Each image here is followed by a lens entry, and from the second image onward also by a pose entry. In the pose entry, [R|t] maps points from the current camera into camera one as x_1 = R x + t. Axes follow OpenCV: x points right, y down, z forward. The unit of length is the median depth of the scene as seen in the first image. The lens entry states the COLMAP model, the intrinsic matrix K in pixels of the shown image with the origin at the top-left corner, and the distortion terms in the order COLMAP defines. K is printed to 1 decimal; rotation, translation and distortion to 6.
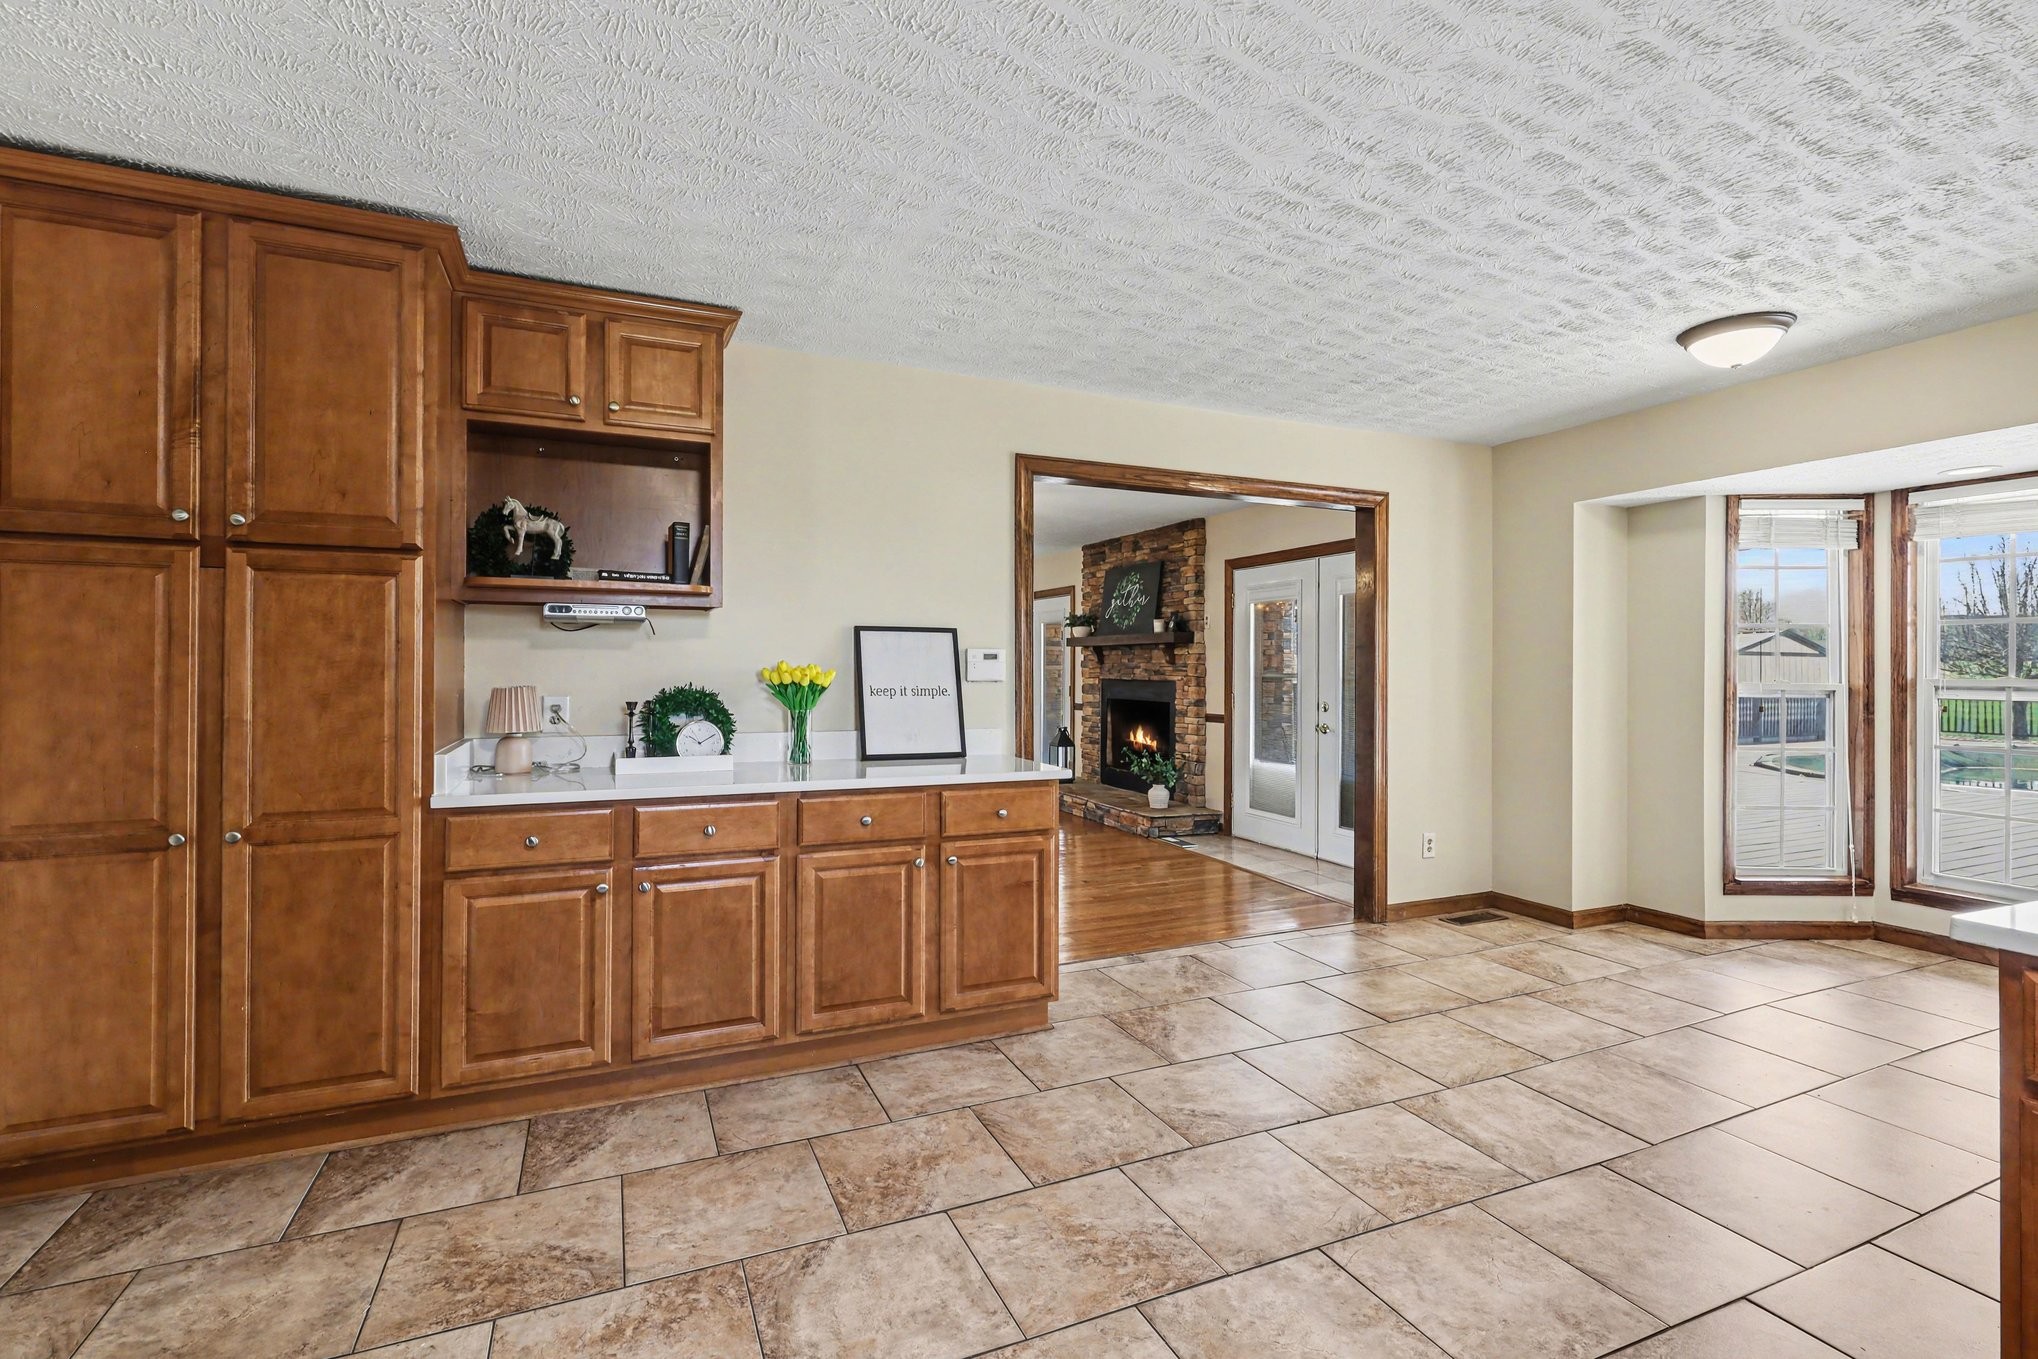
lens RADIAL K [[932.1, 0, 1022.2], [0, 932.1, 664.4], [0, 0, 1]] dist [0.004495, 0.000349]
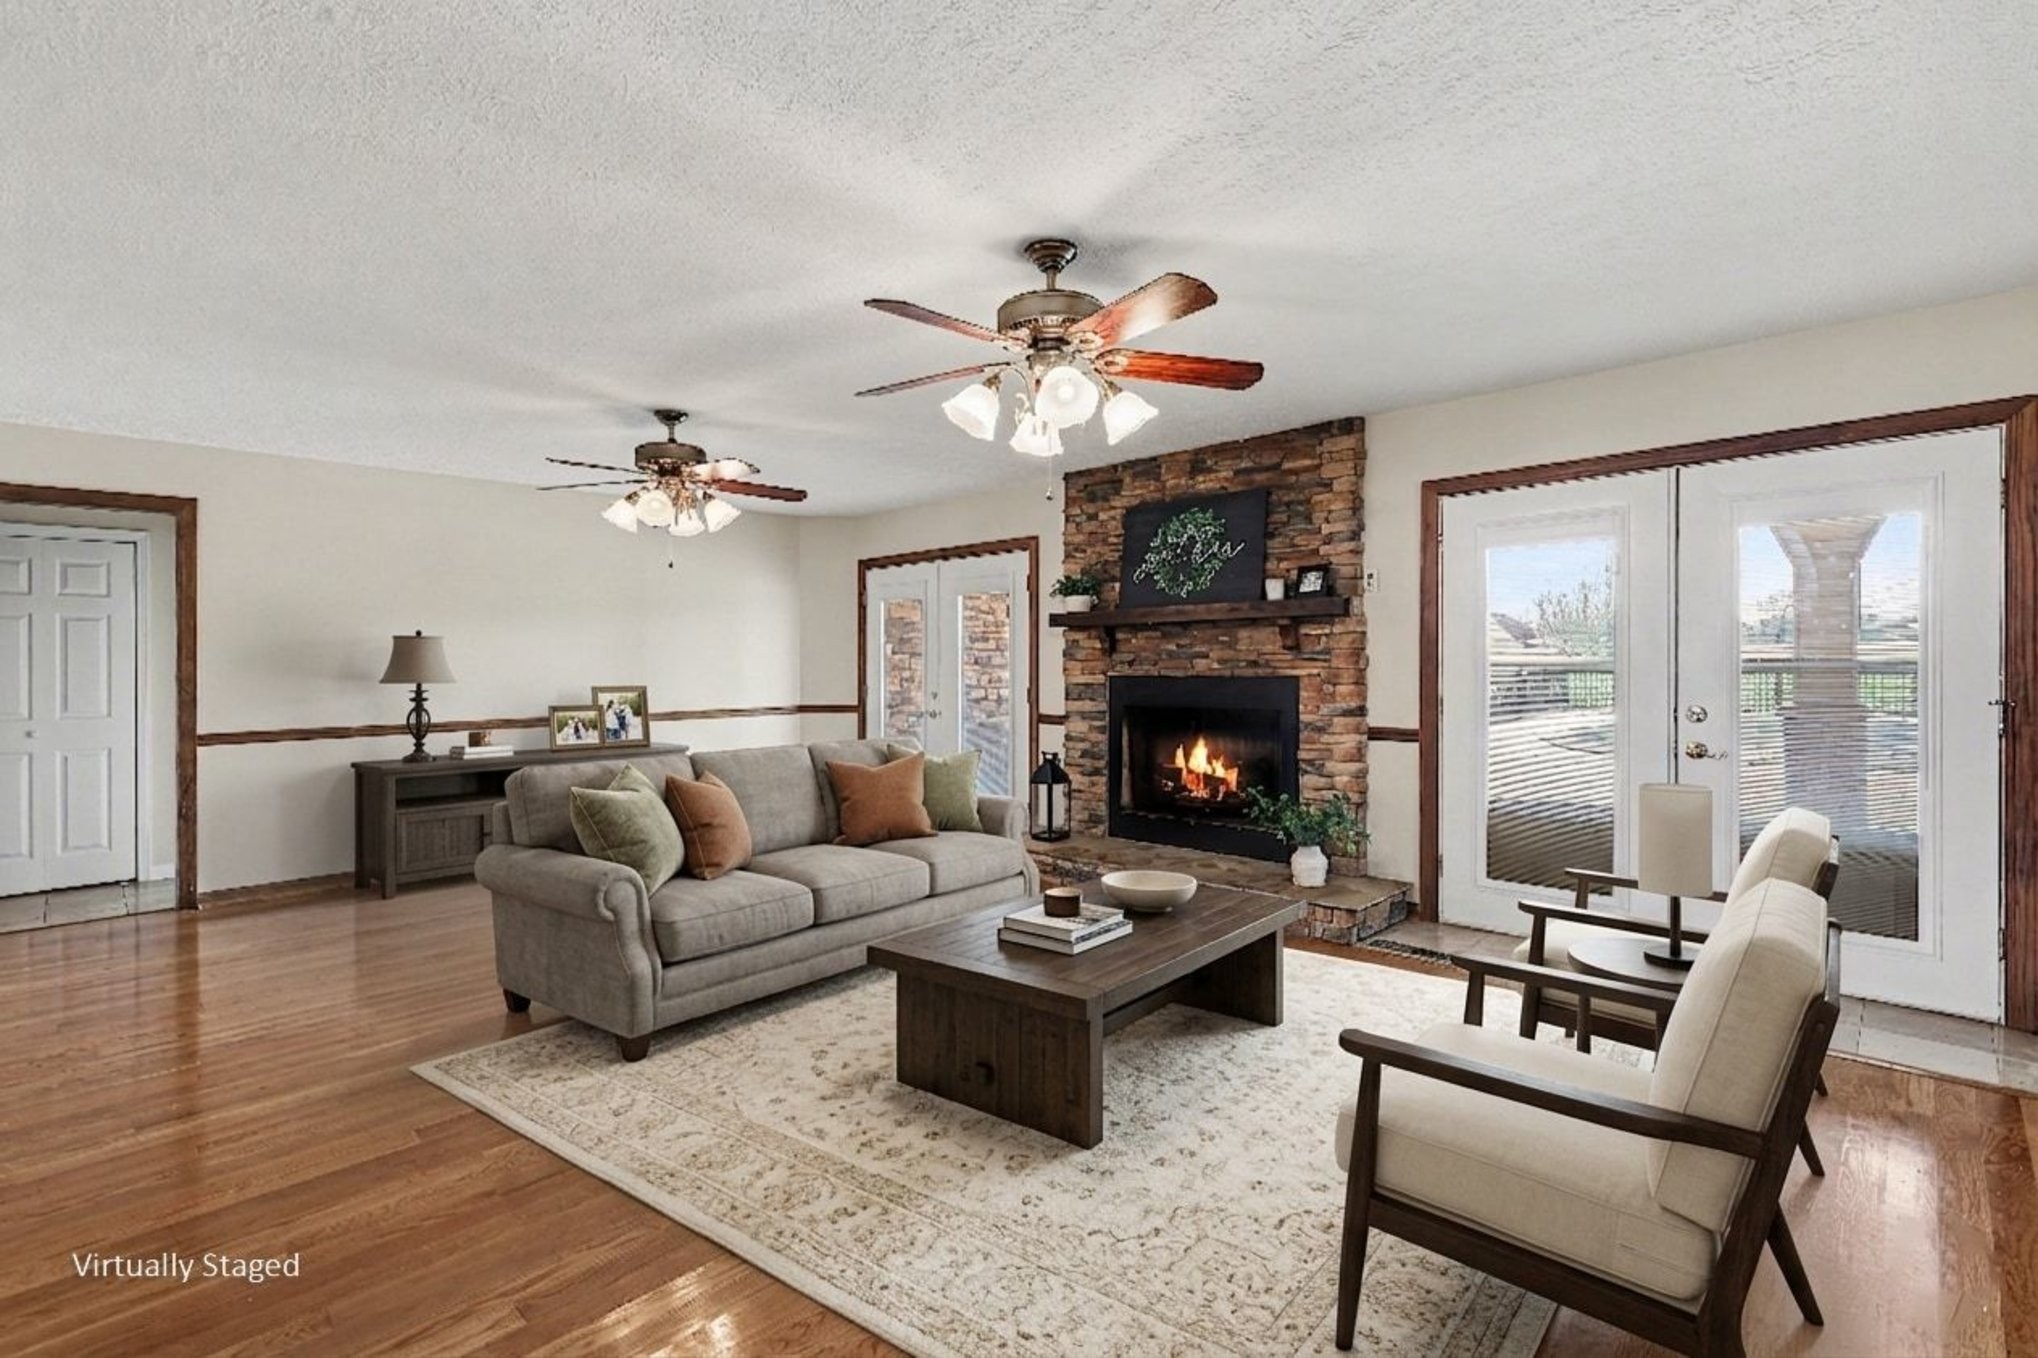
lens RADIAL K [[932.1, 0, 1023.5], [0, 932.1, 665.9], [0, 0, 1]] dist [0.004495, 0.000349]
pose [[0.928327, -0.018073, 0.371324, -0.236332], [0.015389, 0.999830, 0.010189, 0.000942], [-0.371445, -0.003745, 0.928447, 0.463489]]
